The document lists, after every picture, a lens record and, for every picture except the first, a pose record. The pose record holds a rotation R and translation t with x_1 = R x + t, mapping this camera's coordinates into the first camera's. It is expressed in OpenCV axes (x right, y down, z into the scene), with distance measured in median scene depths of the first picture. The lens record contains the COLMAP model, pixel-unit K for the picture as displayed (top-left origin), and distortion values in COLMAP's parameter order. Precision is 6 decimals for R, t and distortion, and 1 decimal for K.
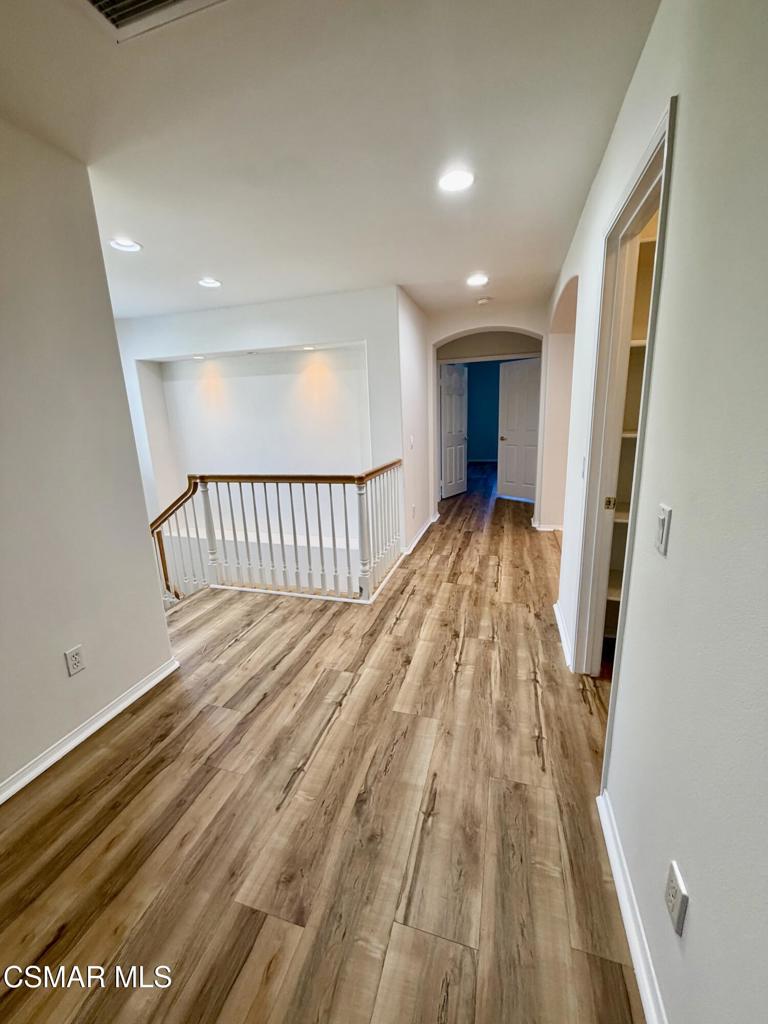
lens RADIAL K [[408.3, 0, 383.5], [0, 408.3, 508.3], [0, 0, 1]] dist [-0.000230, -0.000078]
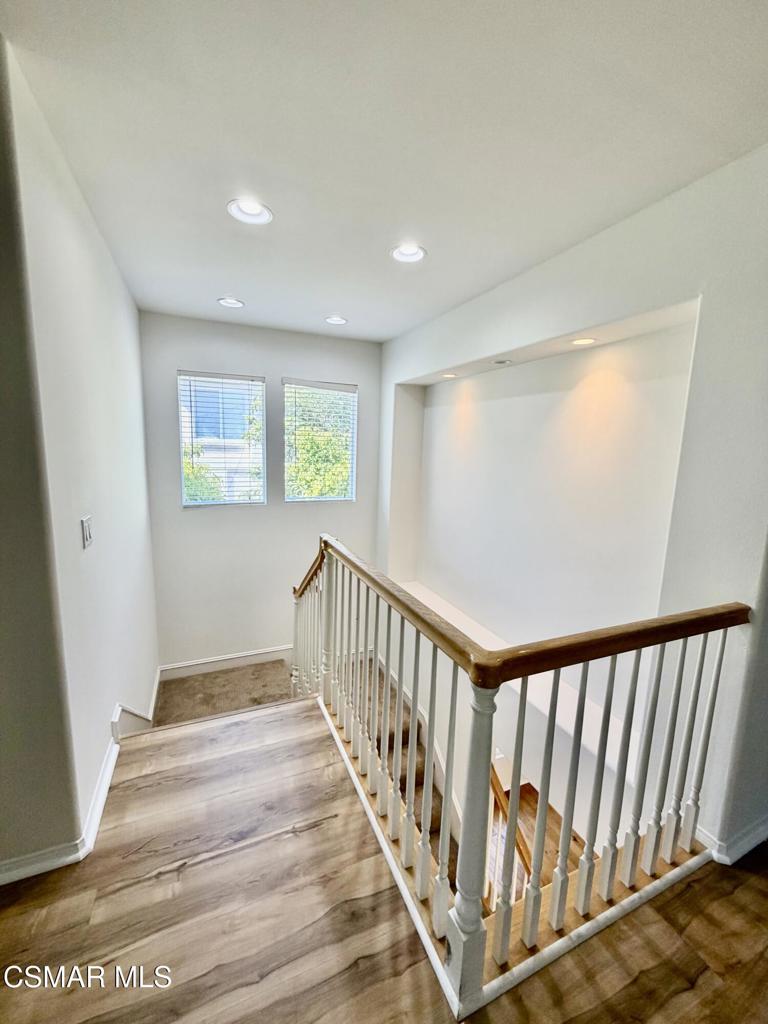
lens RADIAL K [[408.3, 0, 383.5], [0, 408.3, 508.3], [0, 0, 1]] dist [-0.000230, -0.000078]
pose [[0.642182, 0.164175, -0.748765, 0.099463], [-0.218616, 0.975454, 0.026382, -0.155107], [0.734717, 0.146749, 0.662310, 0.565949]]
